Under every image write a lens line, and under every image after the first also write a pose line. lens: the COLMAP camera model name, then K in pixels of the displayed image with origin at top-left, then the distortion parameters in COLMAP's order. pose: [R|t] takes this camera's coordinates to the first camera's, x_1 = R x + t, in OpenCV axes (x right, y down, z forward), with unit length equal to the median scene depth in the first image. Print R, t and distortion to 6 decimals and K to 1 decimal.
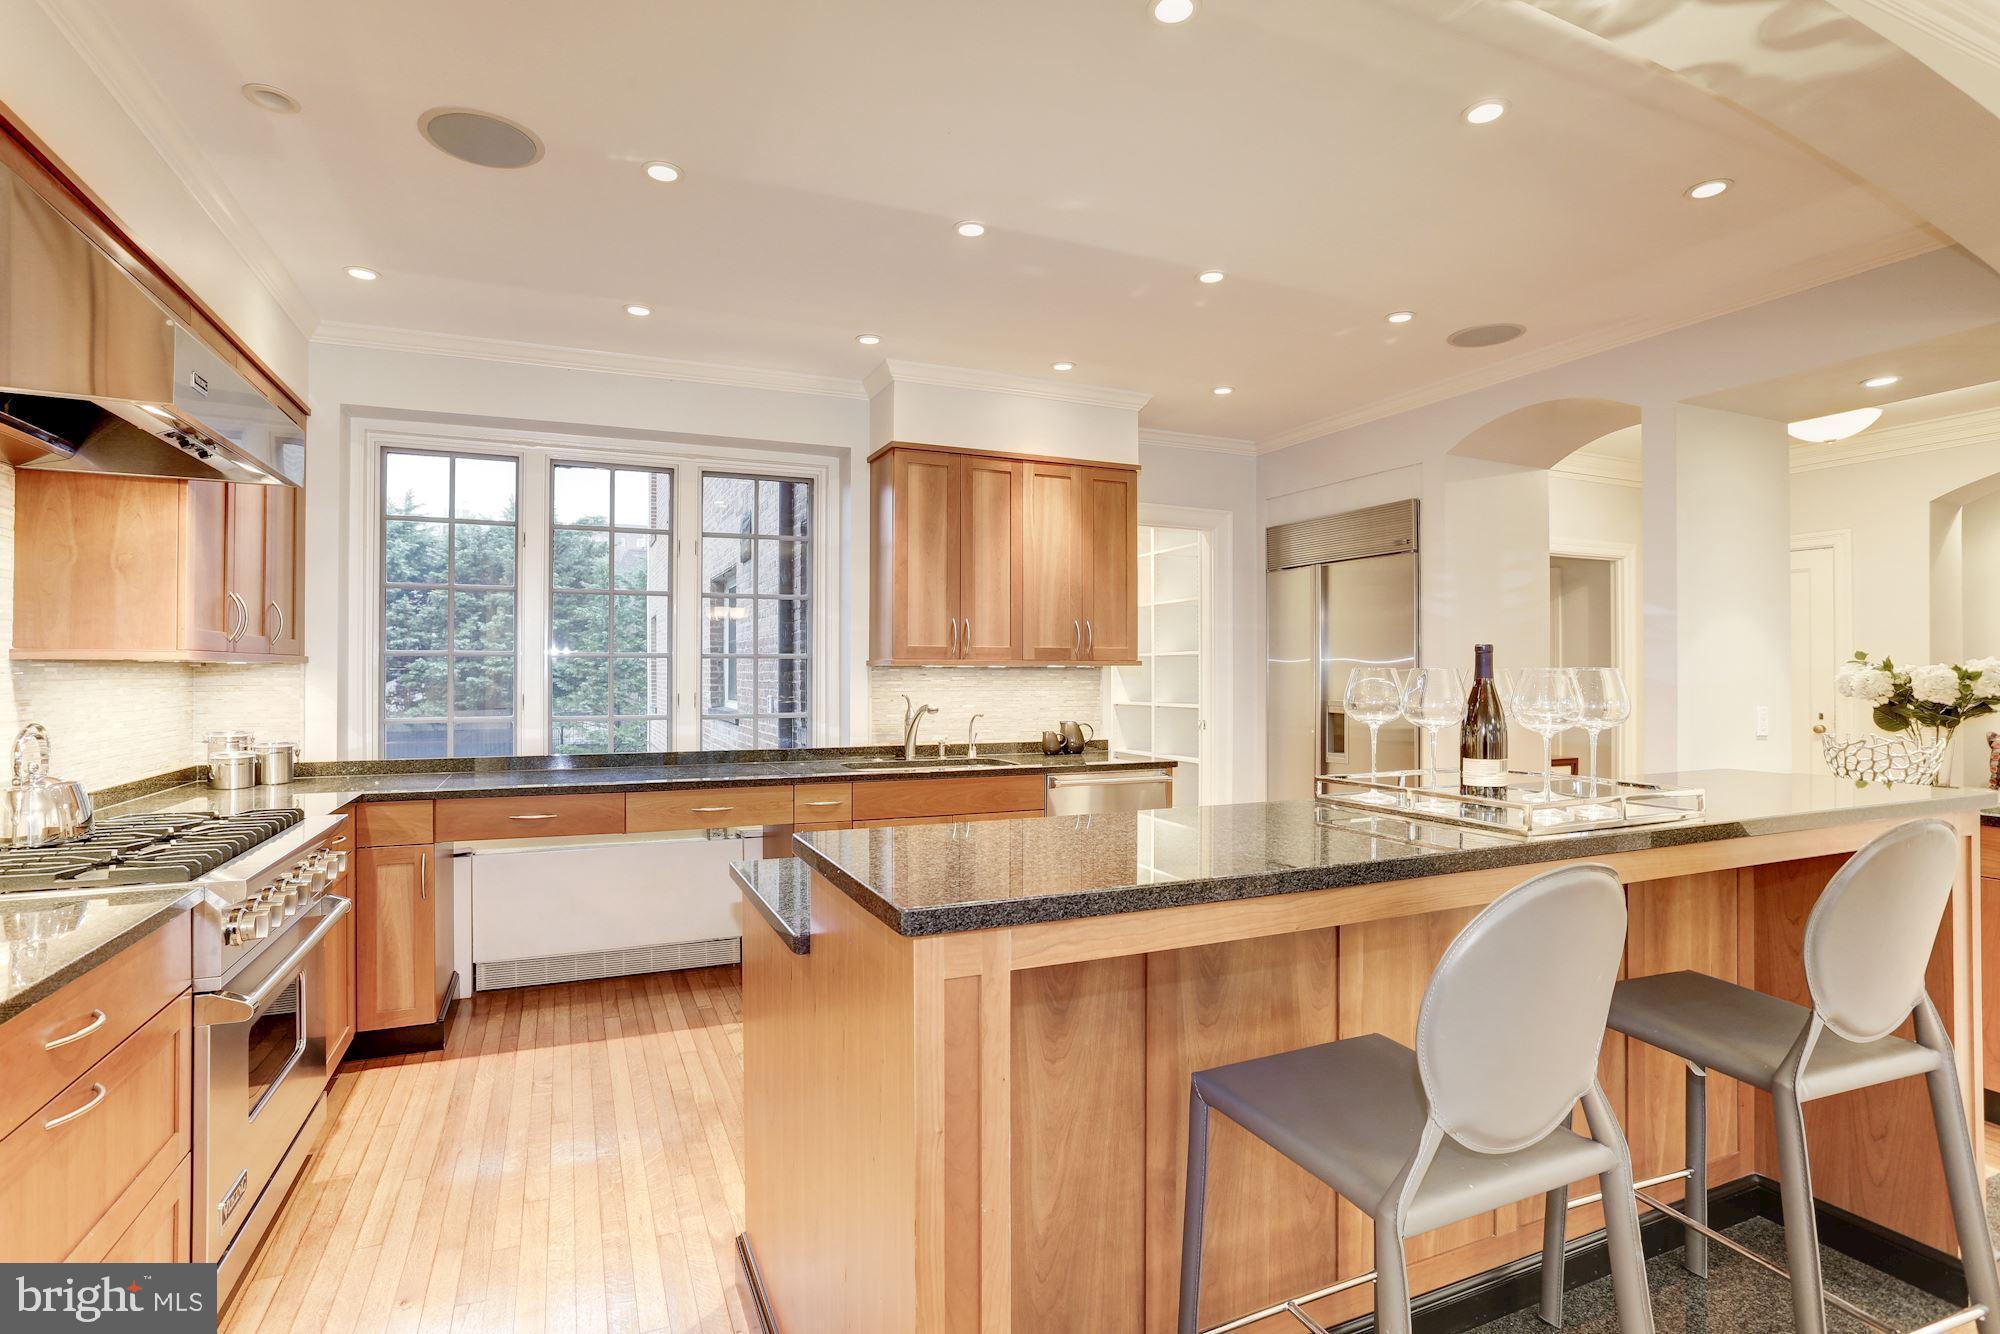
lens RADIAL K [[1041.9, 0, 1000.0], [0, 1041.9, 667.0], [0, 0, 1]] dist [0.000789, 0.000002]
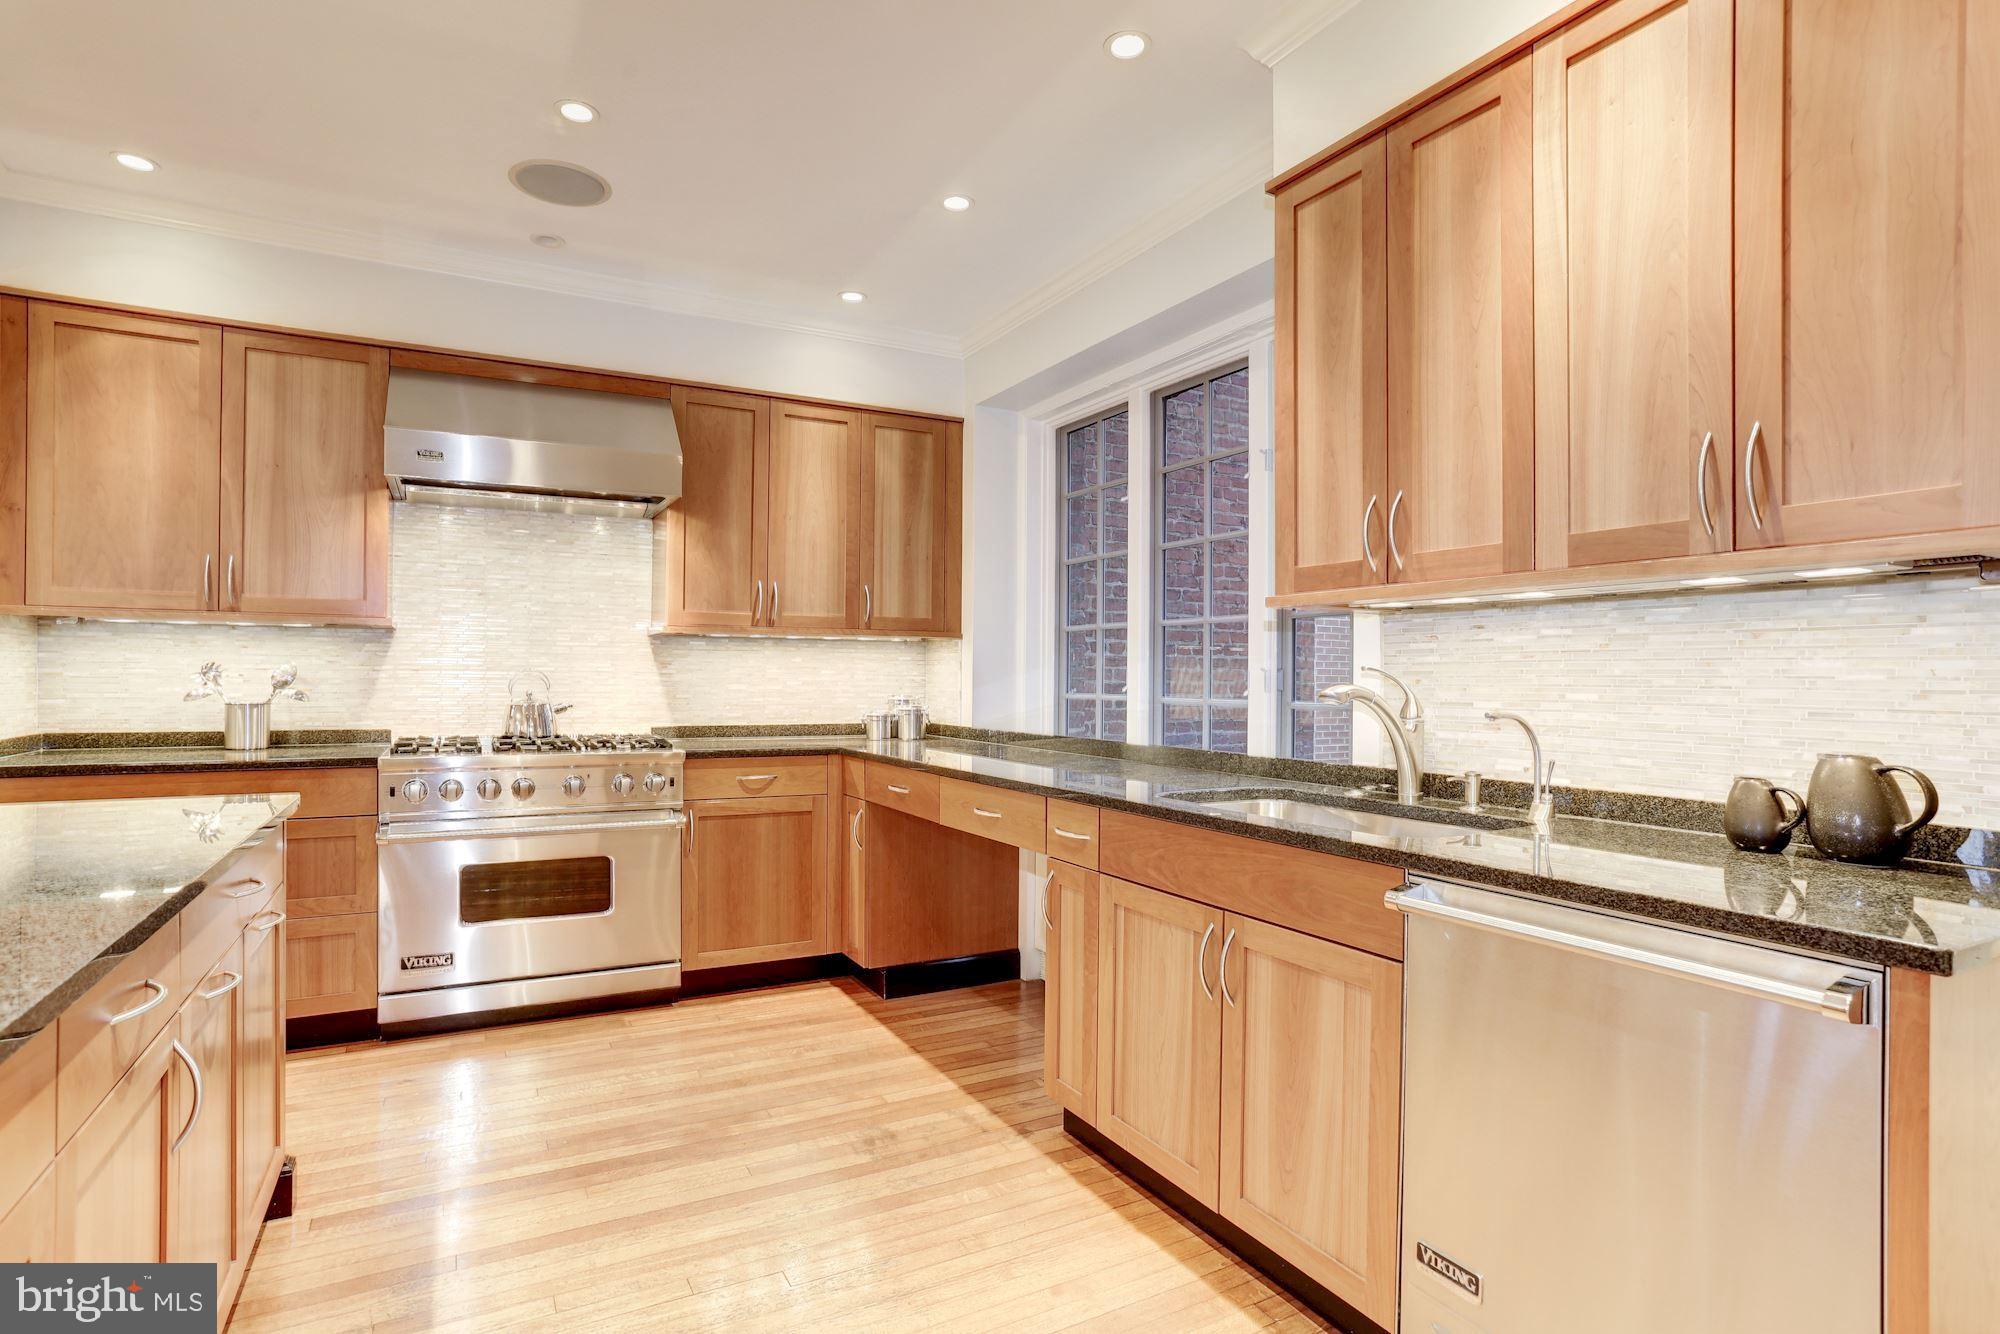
lens RADIAL K [[999.2, 0, 906.5], [0, 999.2, 668.4], [0, 0, 1]] dist [-0.002175, -0.000042]
pose [[0.053991, -0.008395, -0.998506, 0.453086], [-0.001401, 0.999963, -0.008483, 0.038908], [0.998540, 0.001857, 0.053977, 0.917790]]
